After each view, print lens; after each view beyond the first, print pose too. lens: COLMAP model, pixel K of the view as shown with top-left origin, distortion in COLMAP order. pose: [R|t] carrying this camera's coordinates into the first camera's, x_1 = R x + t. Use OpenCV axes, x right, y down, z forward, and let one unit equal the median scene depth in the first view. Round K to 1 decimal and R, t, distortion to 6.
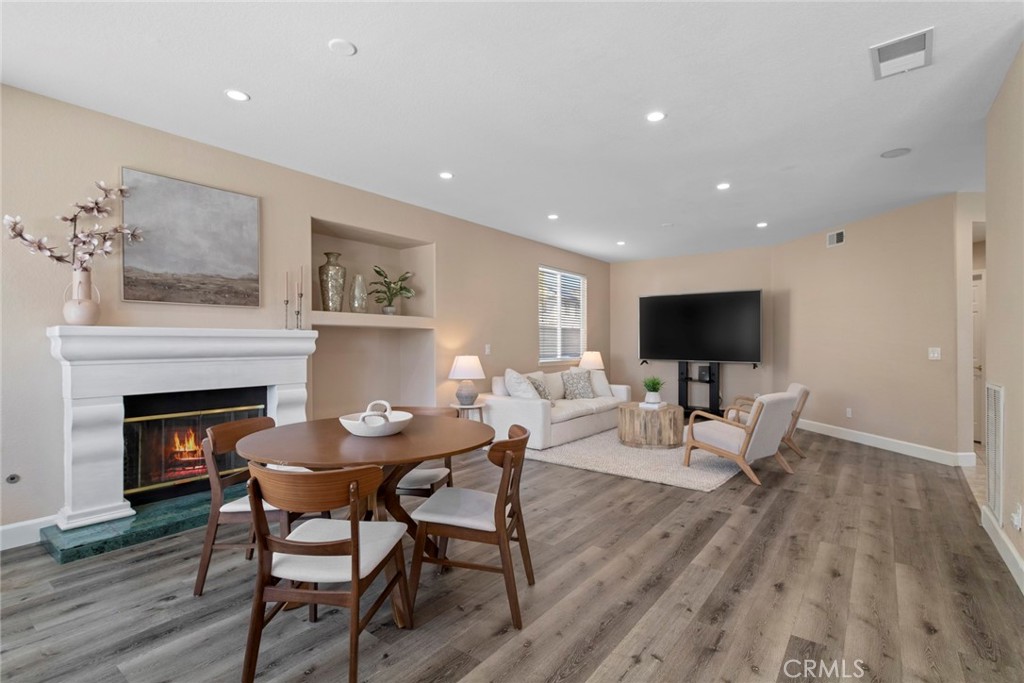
lens RADIAL K [[485.1, 0, 507.9], [0, 485.1, 339.5], [0, 0, 1]] dist [0.000072, 0.001800]
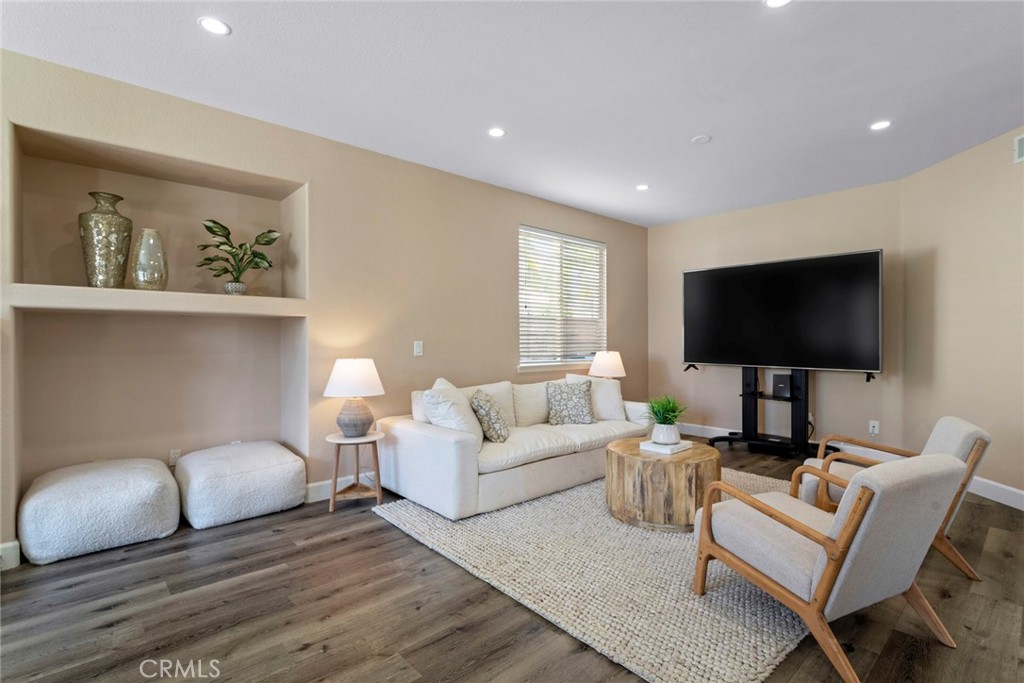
lens RADIAL K [[485.1, 0, 509.4], [0, 485.1, 337.9], [0, 0, 1]] dist [0.000072, 0.001800]
pose [[0.983232, -0.000231, -0.182358, 0.263794], [0.000953, 0.999992, 0.003868, 0.004606], [0.182356, -0.003977, 0.983225, 0.478053]]
